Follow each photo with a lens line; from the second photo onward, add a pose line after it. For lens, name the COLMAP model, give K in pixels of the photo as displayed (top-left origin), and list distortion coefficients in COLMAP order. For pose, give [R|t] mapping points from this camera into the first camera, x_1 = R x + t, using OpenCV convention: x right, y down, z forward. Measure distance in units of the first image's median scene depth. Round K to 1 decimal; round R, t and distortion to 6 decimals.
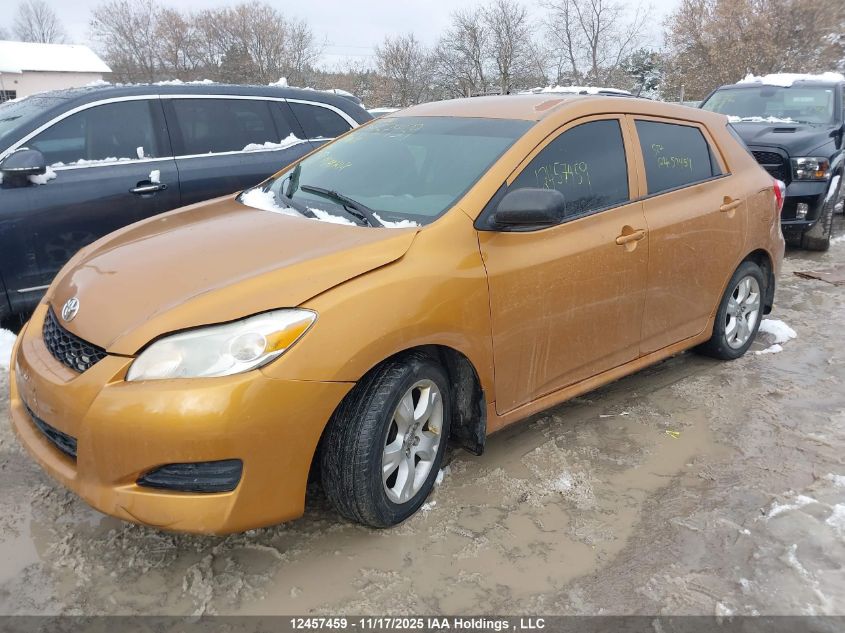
lens RADIAL K [[629.3, 0, 422.5], [0, 629.3, 316.5], [0, 0, 1]] dist [0.047132, -0.046131]
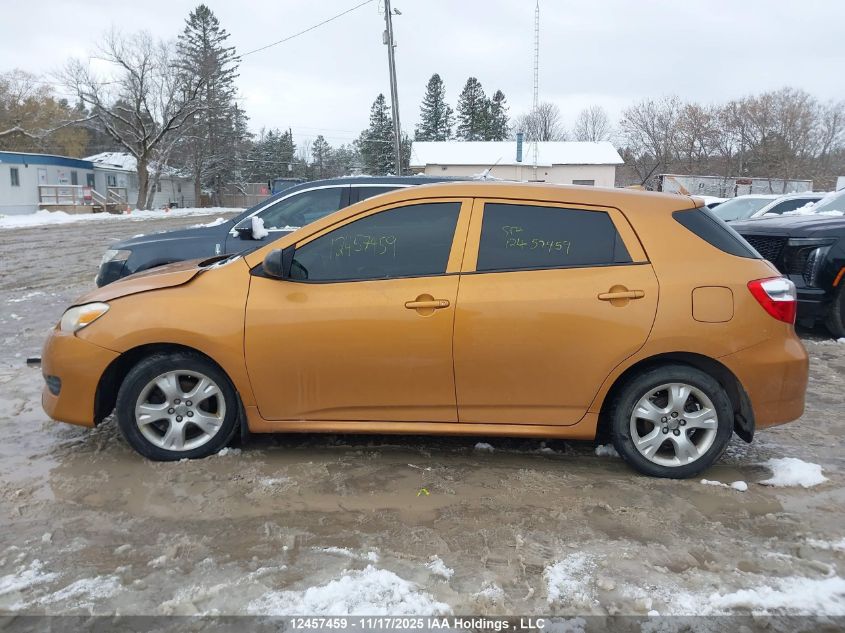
lens RADIAL K [[629.3, 0, 422.5], [0, 629.3, 316.5], [0, 0, 1]] dist [0.047132, -0.046131]
pose [[0.736683, 0.129367, -0.663749, 1.036592], [-0.210622, 0.976603, -0.043423, -0.054741], [0.642602, 0.171789, 0.746694, 0.169073]]
